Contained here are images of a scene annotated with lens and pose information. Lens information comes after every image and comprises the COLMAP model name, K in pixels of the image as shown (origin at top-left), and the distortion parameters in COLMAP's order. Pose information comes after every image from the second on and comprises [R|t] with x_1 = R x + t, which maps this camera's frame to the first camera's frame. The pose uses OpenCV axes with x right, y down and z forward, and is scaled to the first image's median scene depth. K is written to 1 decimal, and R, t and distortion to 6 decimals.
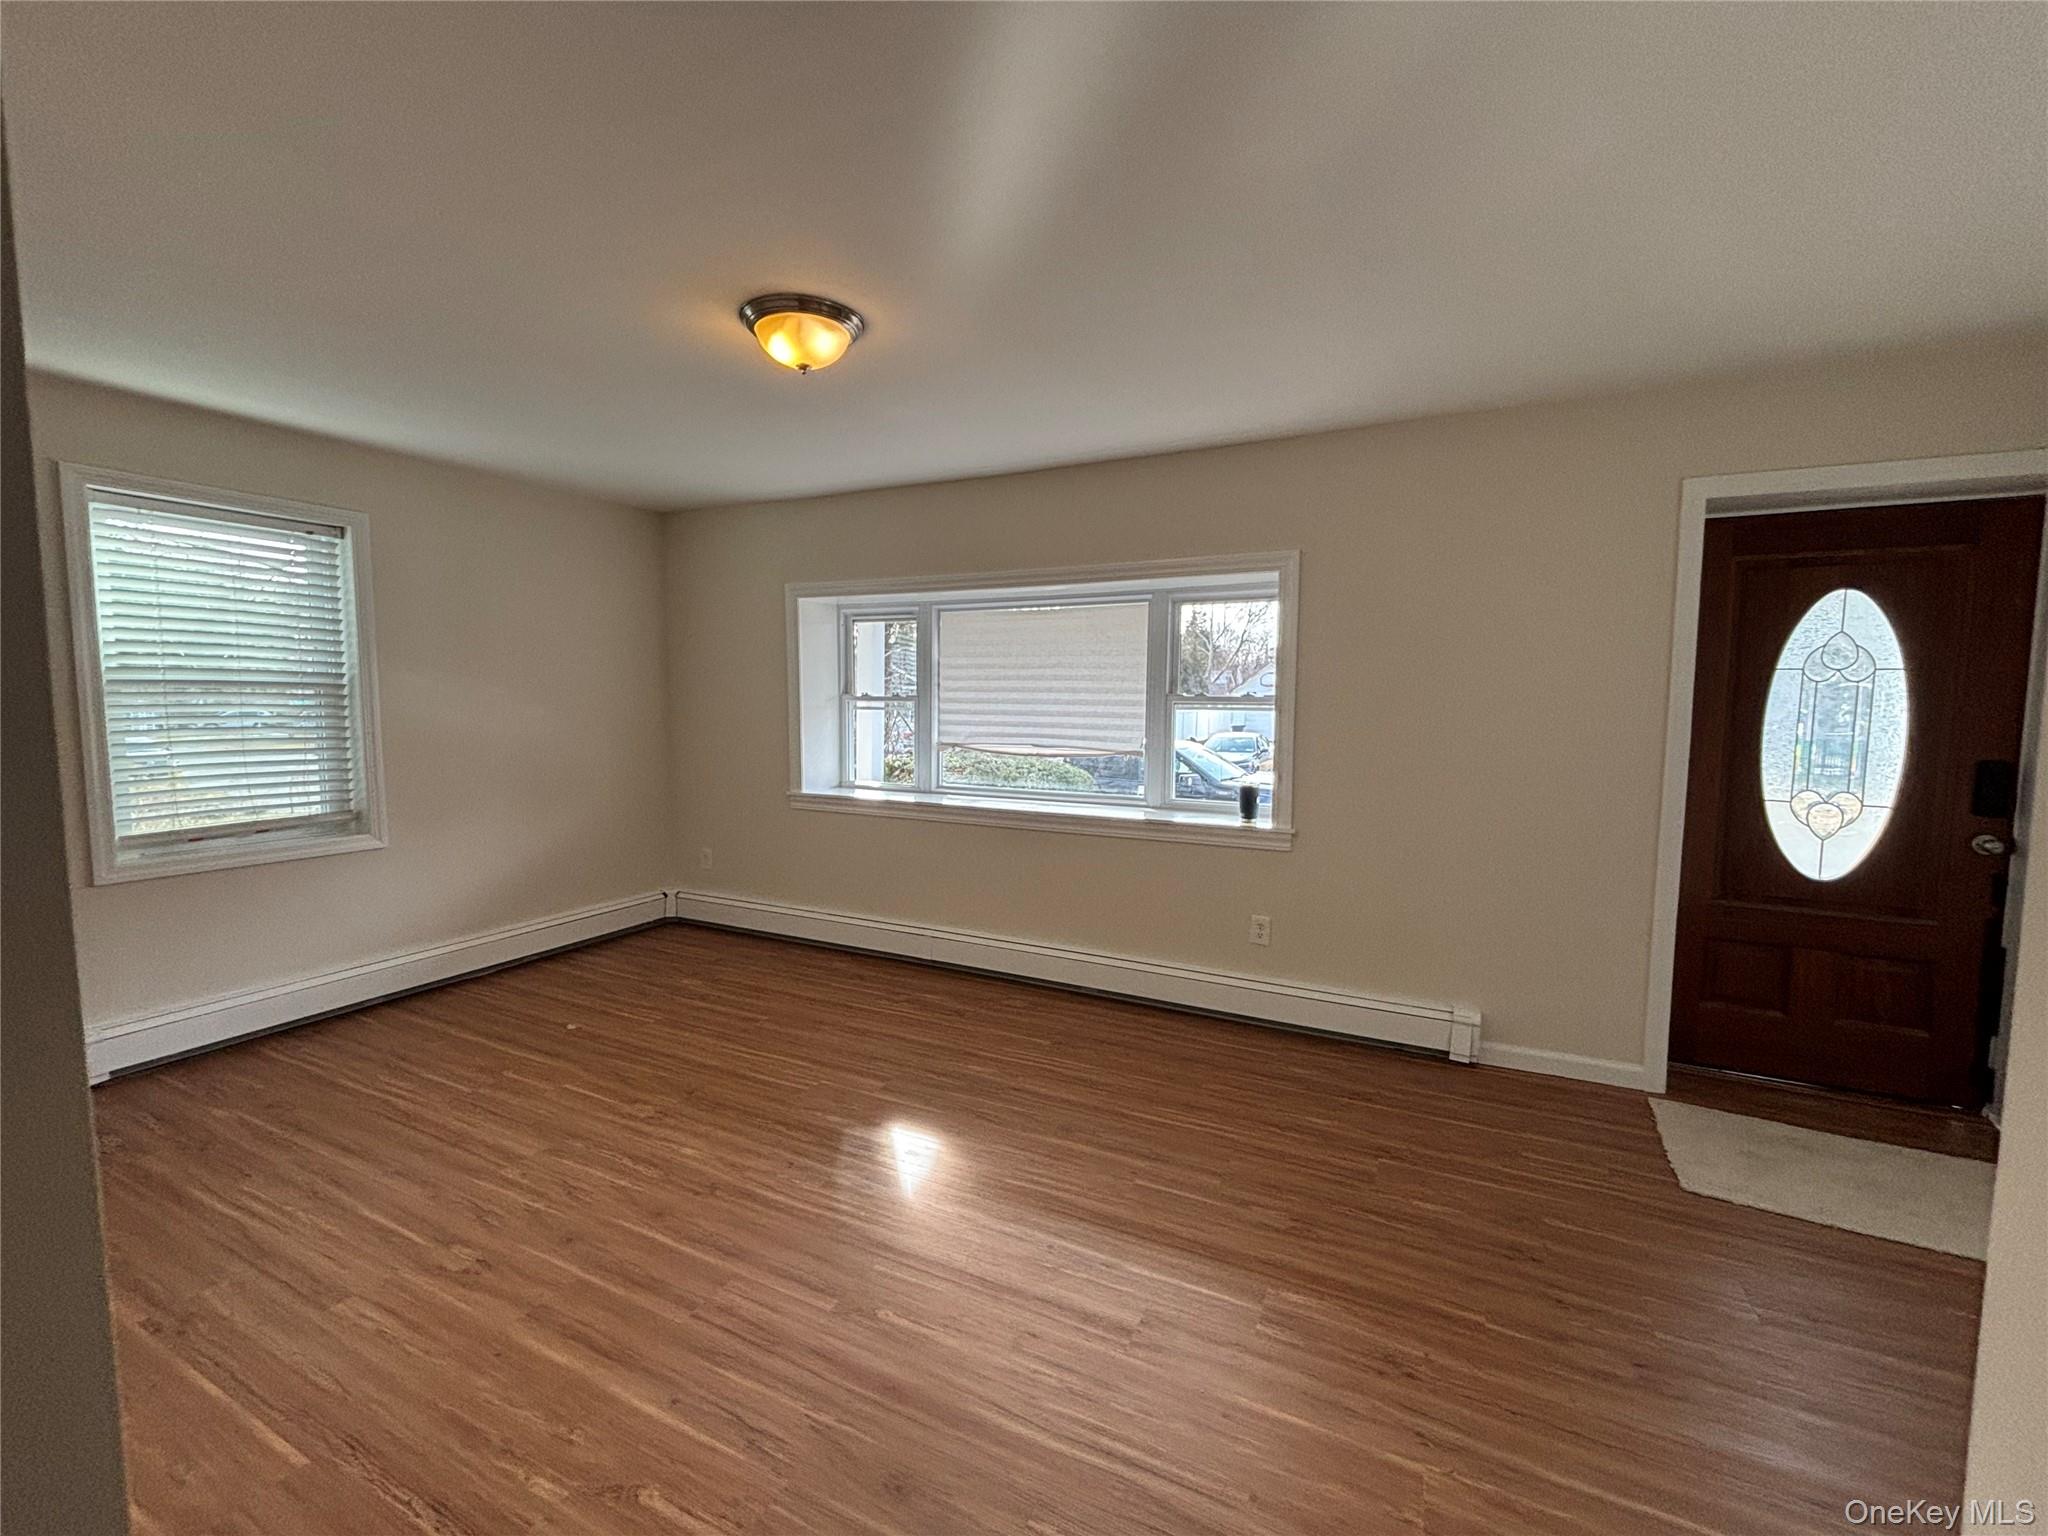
lens RADIAL K [[836.6, 0, 1027.5], [0, 836.6, 768.8], [0, 0, 1]] dist [-0.002146, 0.001350]
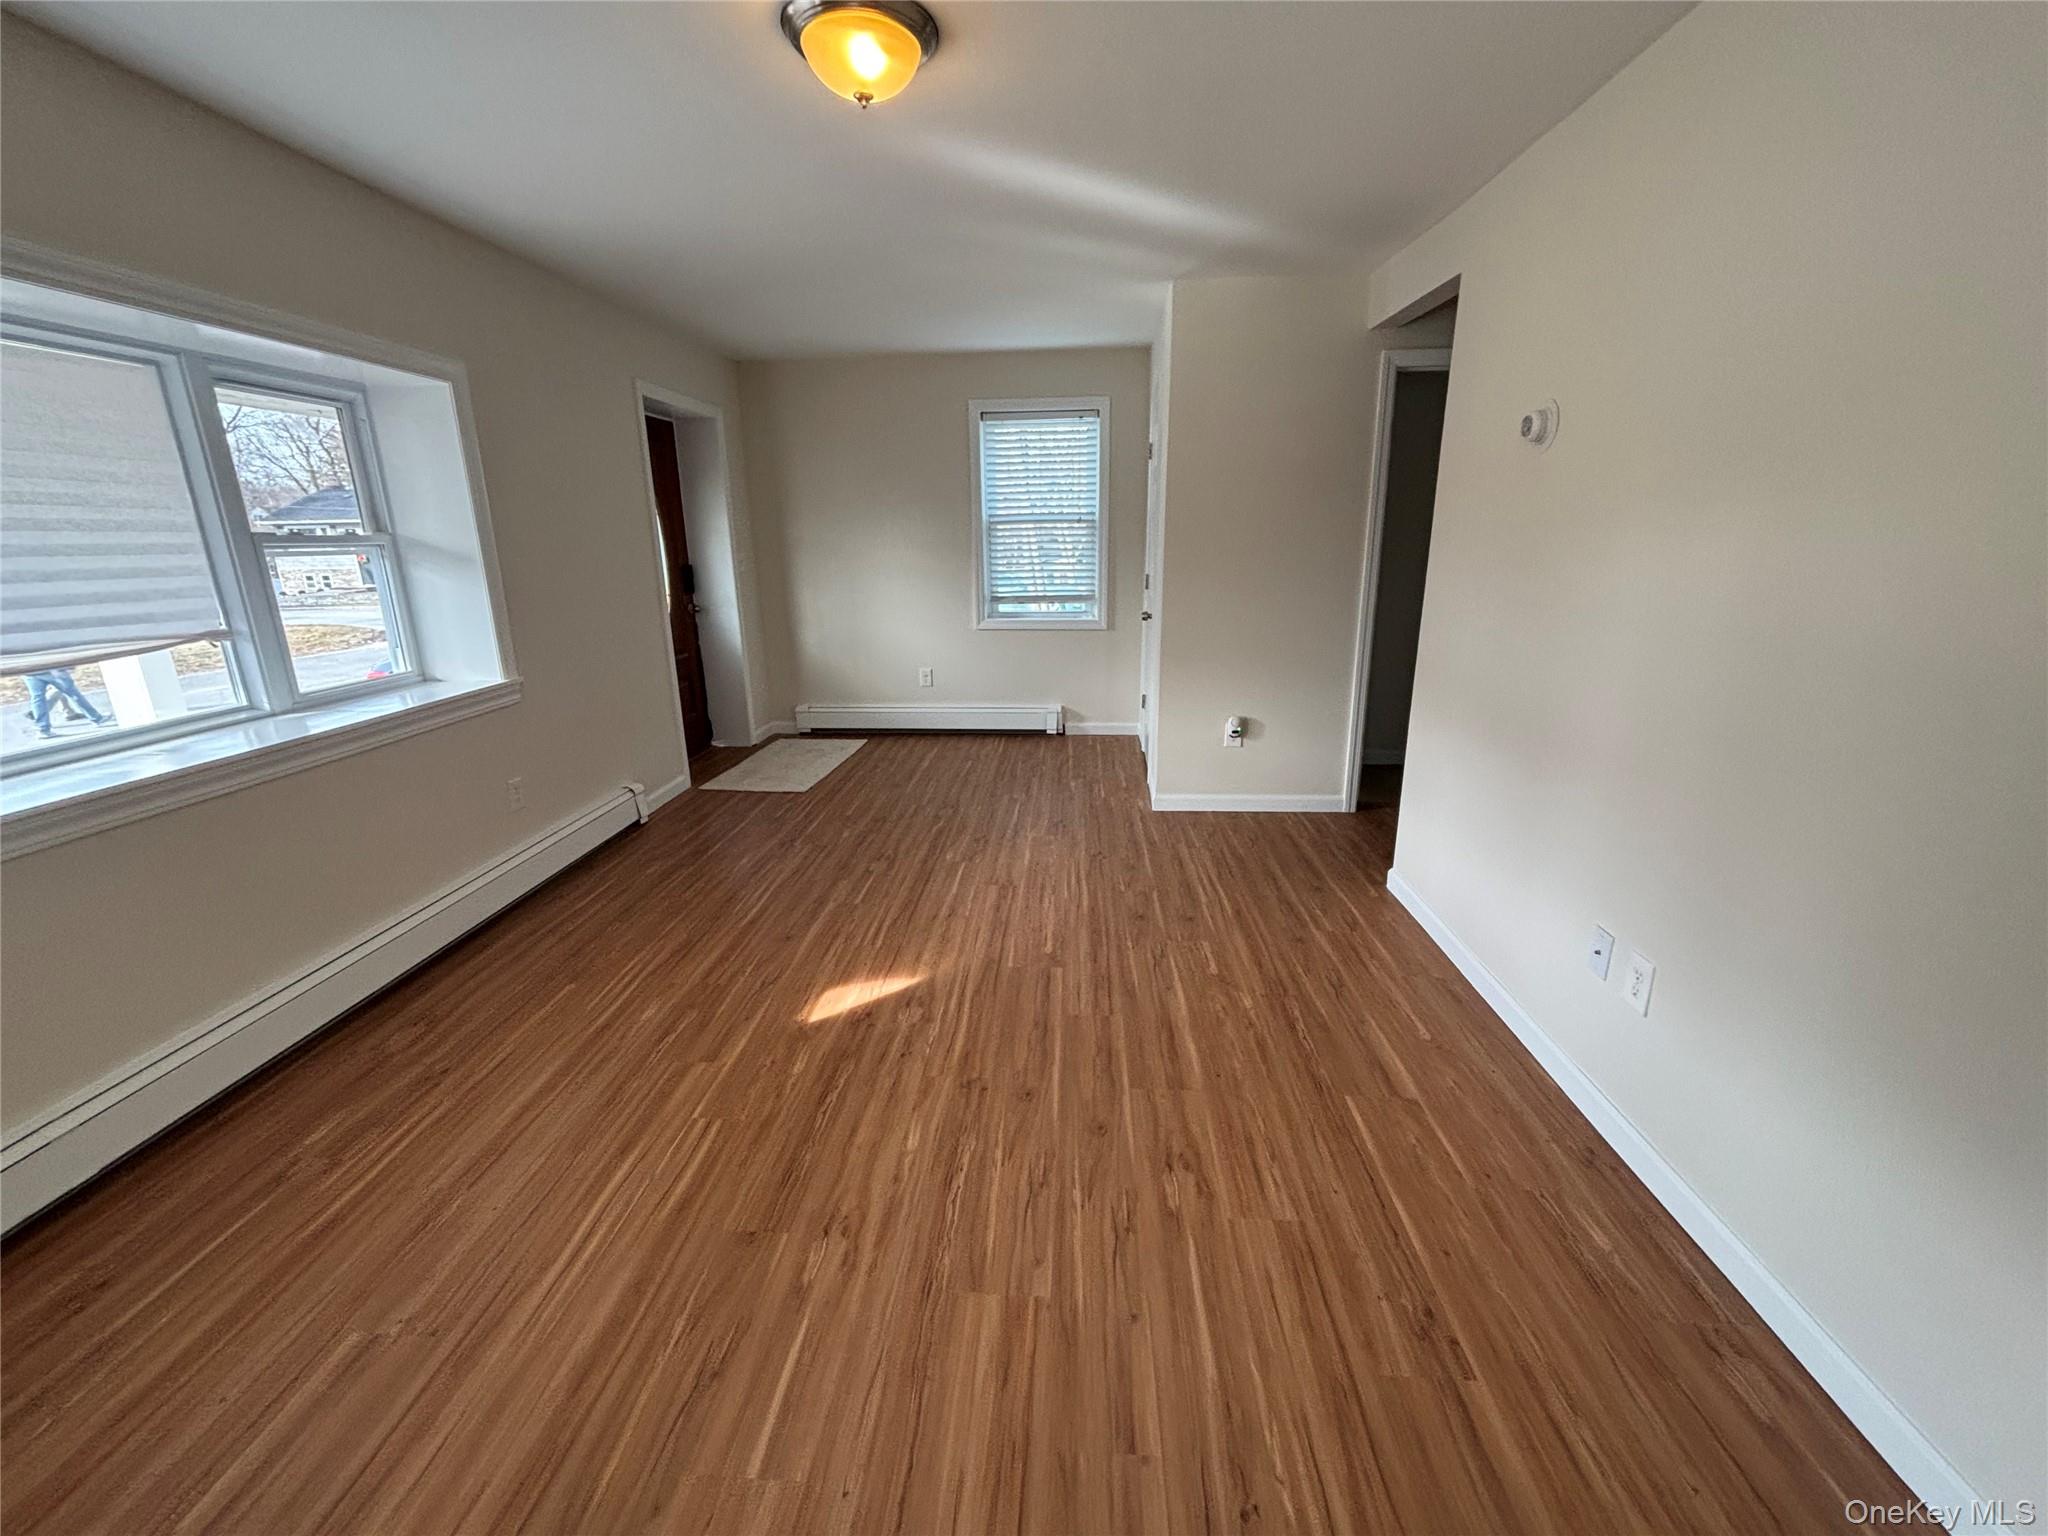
lens RADIAL K [[836.6, 0, 1019.2], [0, 836.6, 766.9], [0, 0, 1]] dist [-0.002146, 0.001350]
pose [[-0.381062, -0.250593, 0.889941, -0.871391], [0.094887, 0.946884, 0.307257, -0.077958], [-0.919667, 0.201528, -0.337043, 0.923544]]
